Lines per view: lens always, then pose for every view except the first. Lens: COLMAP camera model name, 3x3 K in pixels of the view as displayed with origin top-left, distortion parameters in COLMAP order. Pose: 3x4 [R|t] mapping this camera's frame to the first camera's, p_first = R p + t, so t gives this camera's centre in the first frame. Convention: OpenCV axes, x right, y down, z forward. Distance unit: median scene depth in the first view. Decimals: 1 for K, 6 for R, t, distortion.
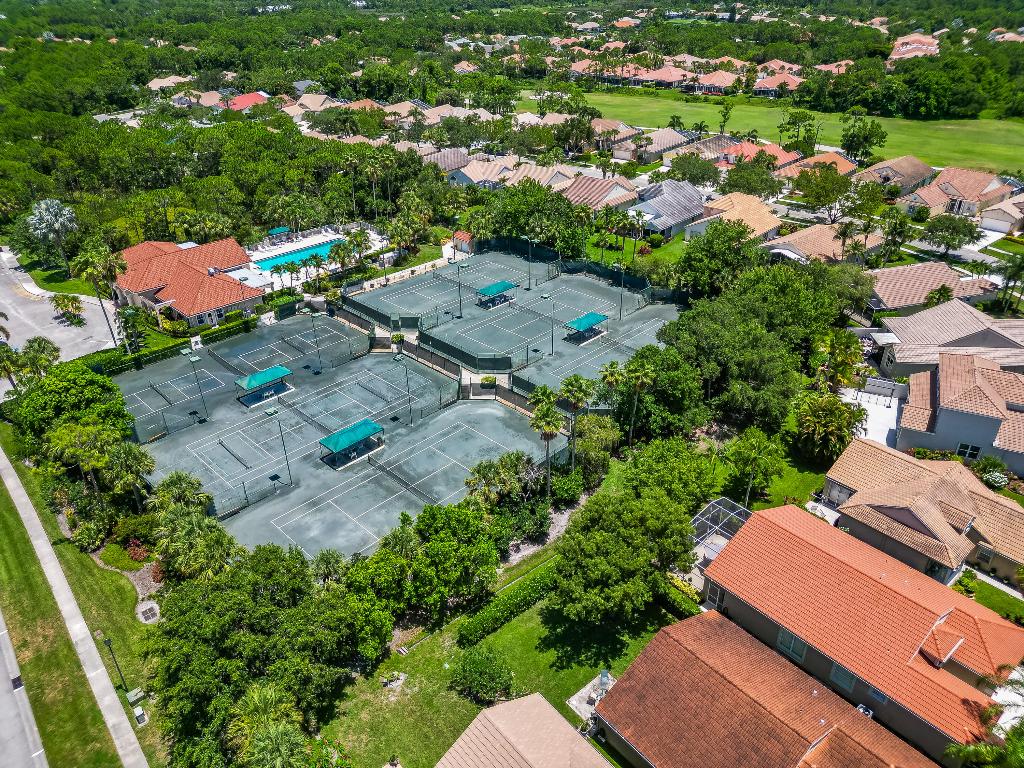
lens RADIAL K [[706.1, 0, 513.7], [0, 706.1, 380.4], [0, 0, 1]] dist [0.068062, -0.065906]
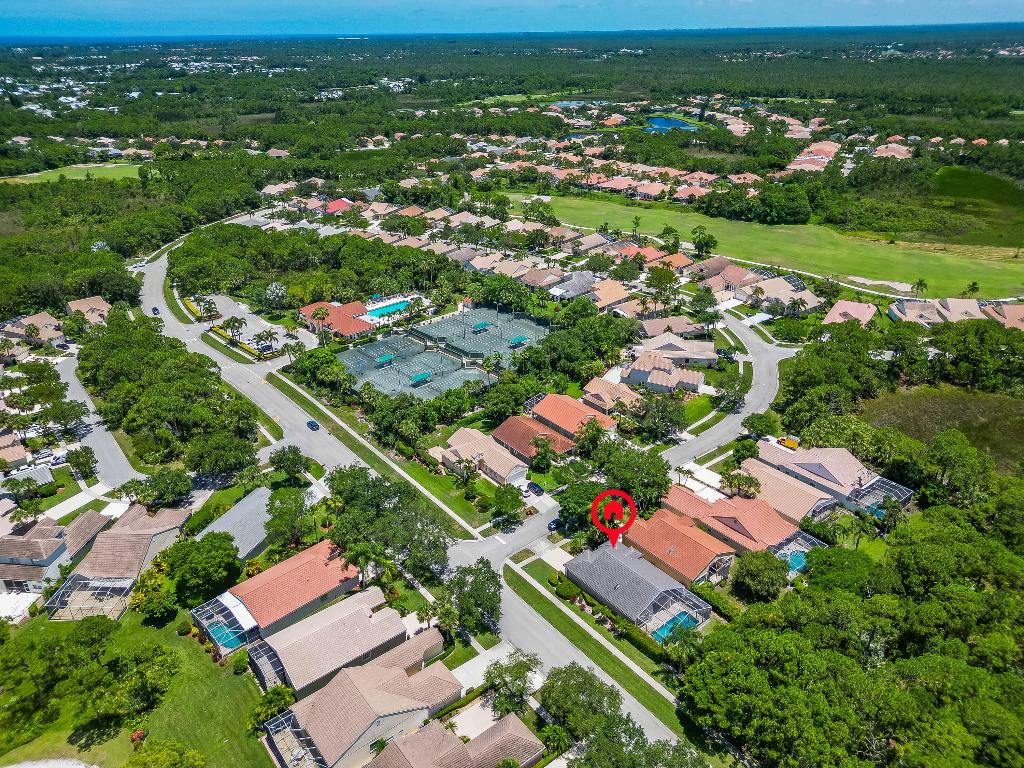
lens RADIAL K [[706.1, 0, 513.7], [0, 706.1, 380.4], [0, 0, 1]] dist [0.068062, -0.065906]
pose [[0.999424, 0.014994, -0.030452, 0.126560], [-0.016864, 0.997928, -0.062094, 0.151717], [0.029458, 0.062572, 0.997606, -1.017714]]
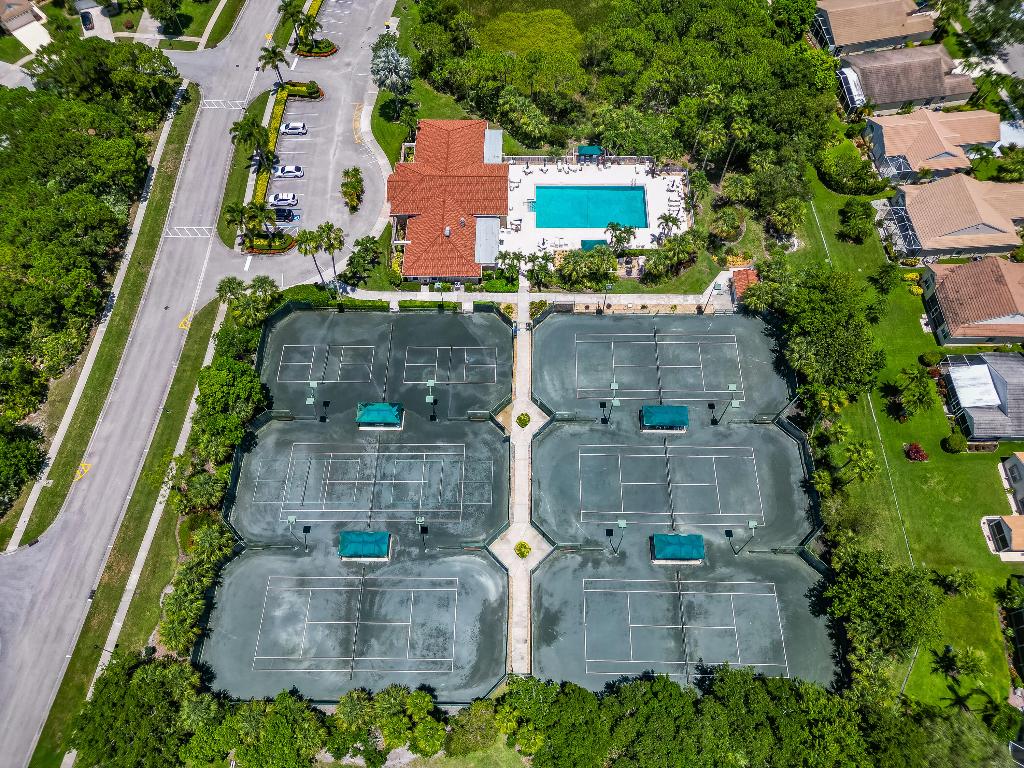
lens RADIAL K [[706.1, 0, 513.7], [0, 706.1, 380.4], [0, 0, 1]] dist [0.068062, -0.065906]
pose [[0.688309, 0.641252, -0.339155, 0.100573], [-0.362406, 0.708977, 0.604991, -0.542678], [0.628405, -0.293508, 0.720389, 0.225985]]
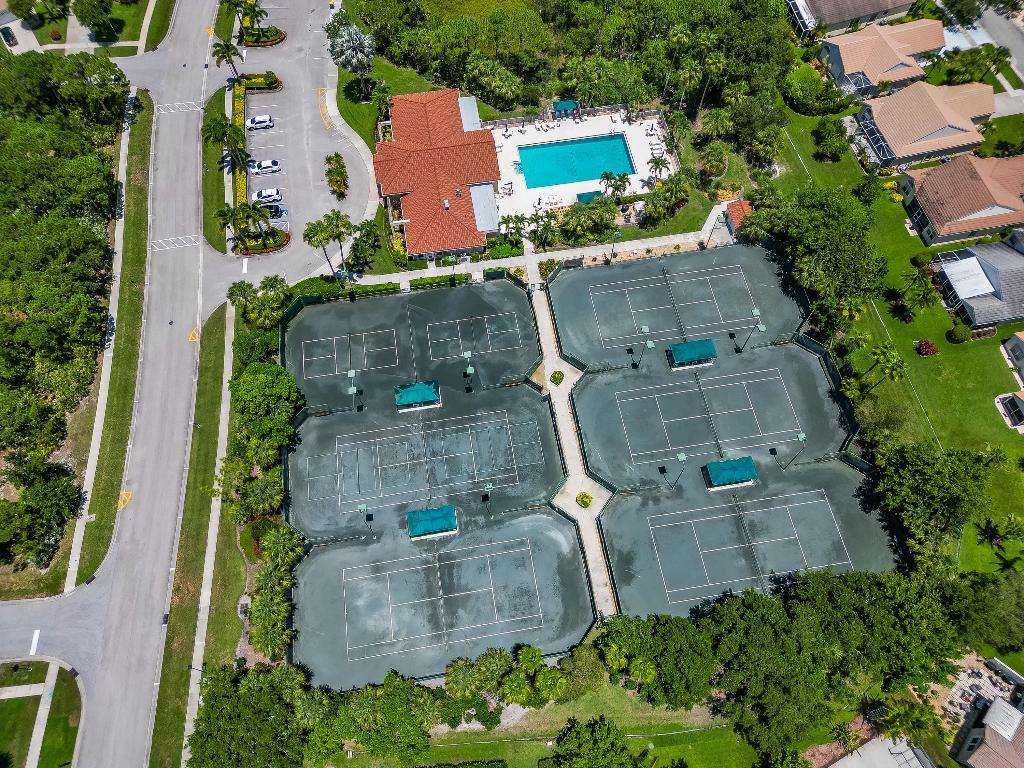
lens RADIAL K [[706.1, 0, 513.7], [0, 706.1, 380.4], [0, 0, 1]] dist [0.068062, -0.065906]
pose [[0.806201, 0.532773, -0.257282, 0.038067], [-0.297306, 0.740781, 0.602373, -0.504413], [0.511517, -0.409142, 0.755615, 0.156636]]
